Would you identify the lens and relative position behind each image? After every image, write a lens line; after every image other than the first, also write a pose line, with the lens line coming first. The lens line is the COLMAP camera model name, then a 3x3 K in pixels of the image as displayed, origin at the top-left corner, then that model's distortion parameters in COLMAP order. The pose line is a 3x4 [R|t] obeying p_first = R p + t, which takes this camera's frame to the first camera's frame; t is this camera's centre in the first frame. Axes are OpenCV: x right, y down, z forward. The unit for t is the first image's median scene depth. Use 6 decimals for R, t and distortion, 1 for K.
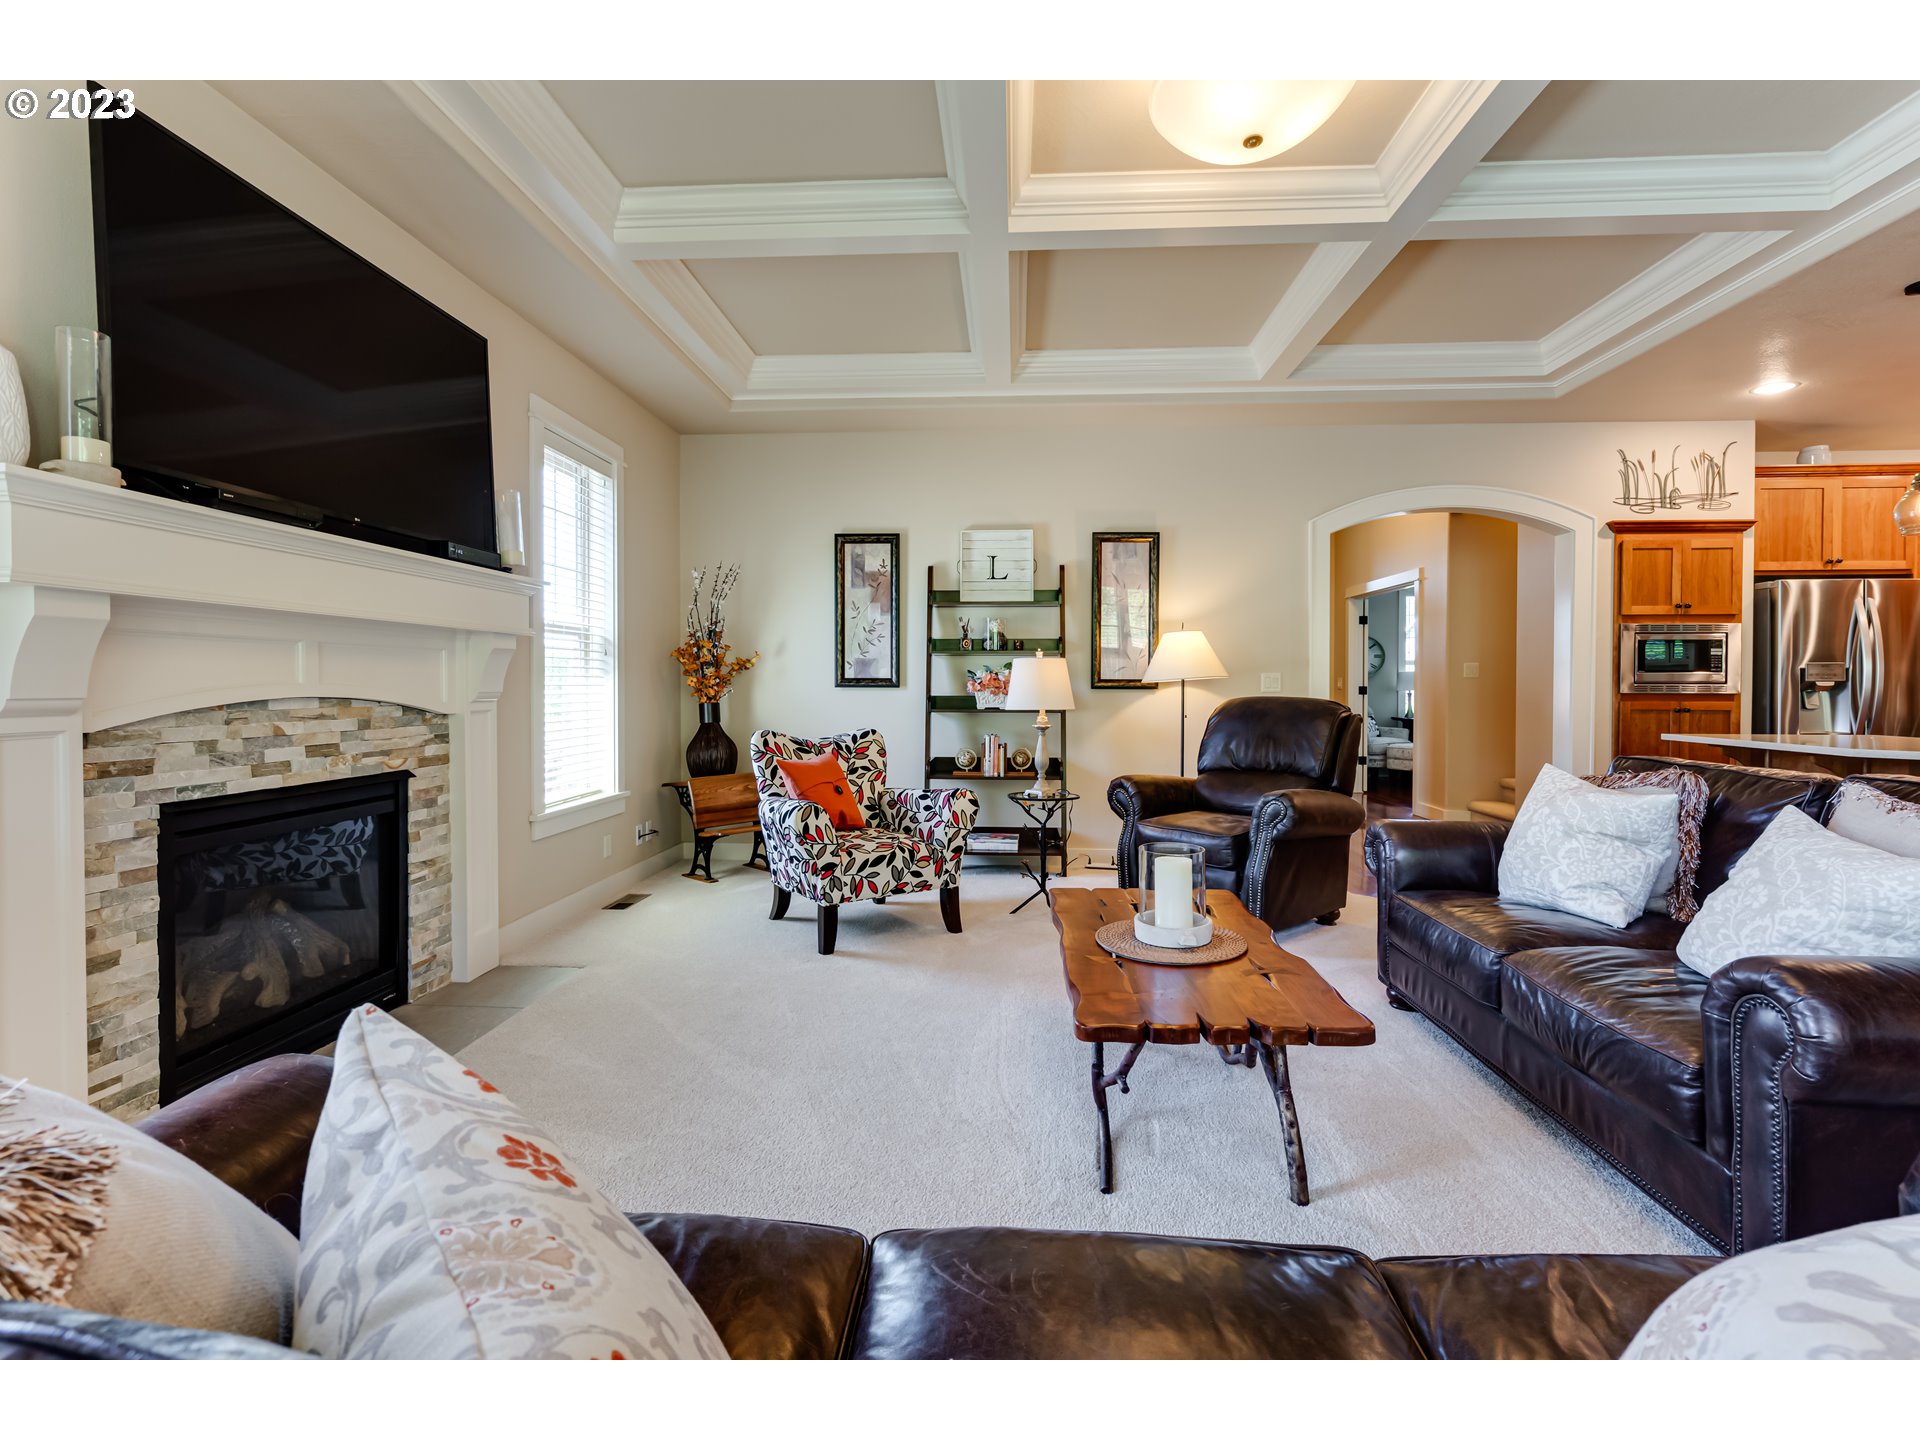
lens RADIAL K [[881.4, 0, 960.0], [0, 881.4, 720.0], [0, 0, 1]] dist [-0.001078, 0.000019]
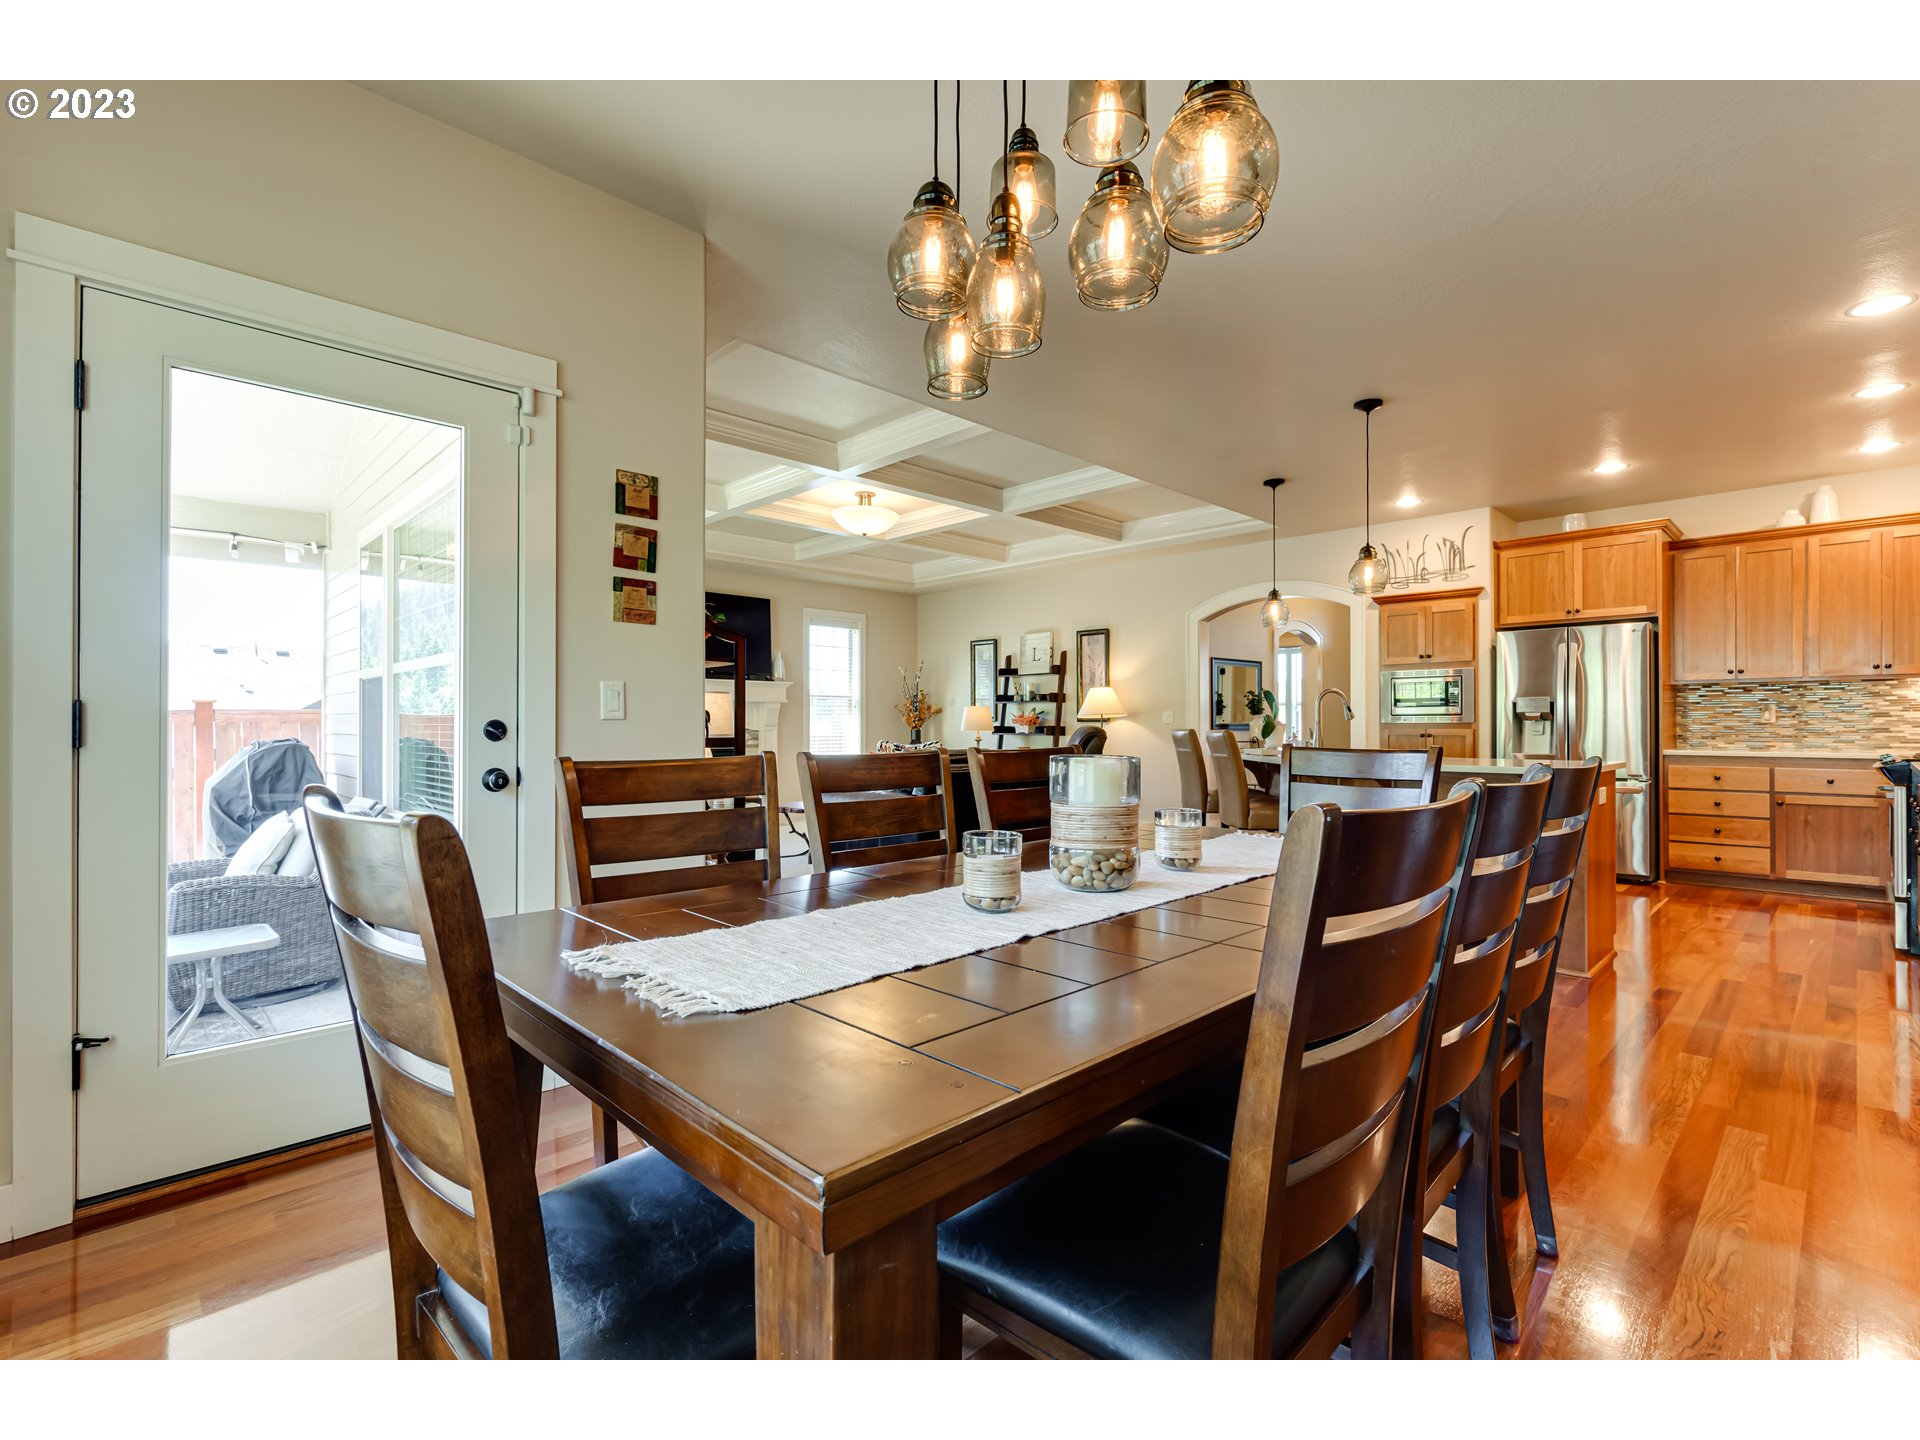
lens RADIAL K [[881.4, 0, 960.0], [0, 881.4, 720.0], [0, 0, 1]] dist [-0.001078, 0.000019]
pose [[0.742366, -0.007871, -0.669948, 1.172505], [-0.020968, 0.999168, -0.034972, 0.025715], [0.669666, 0.040009, 0.741584, -0.432711]]
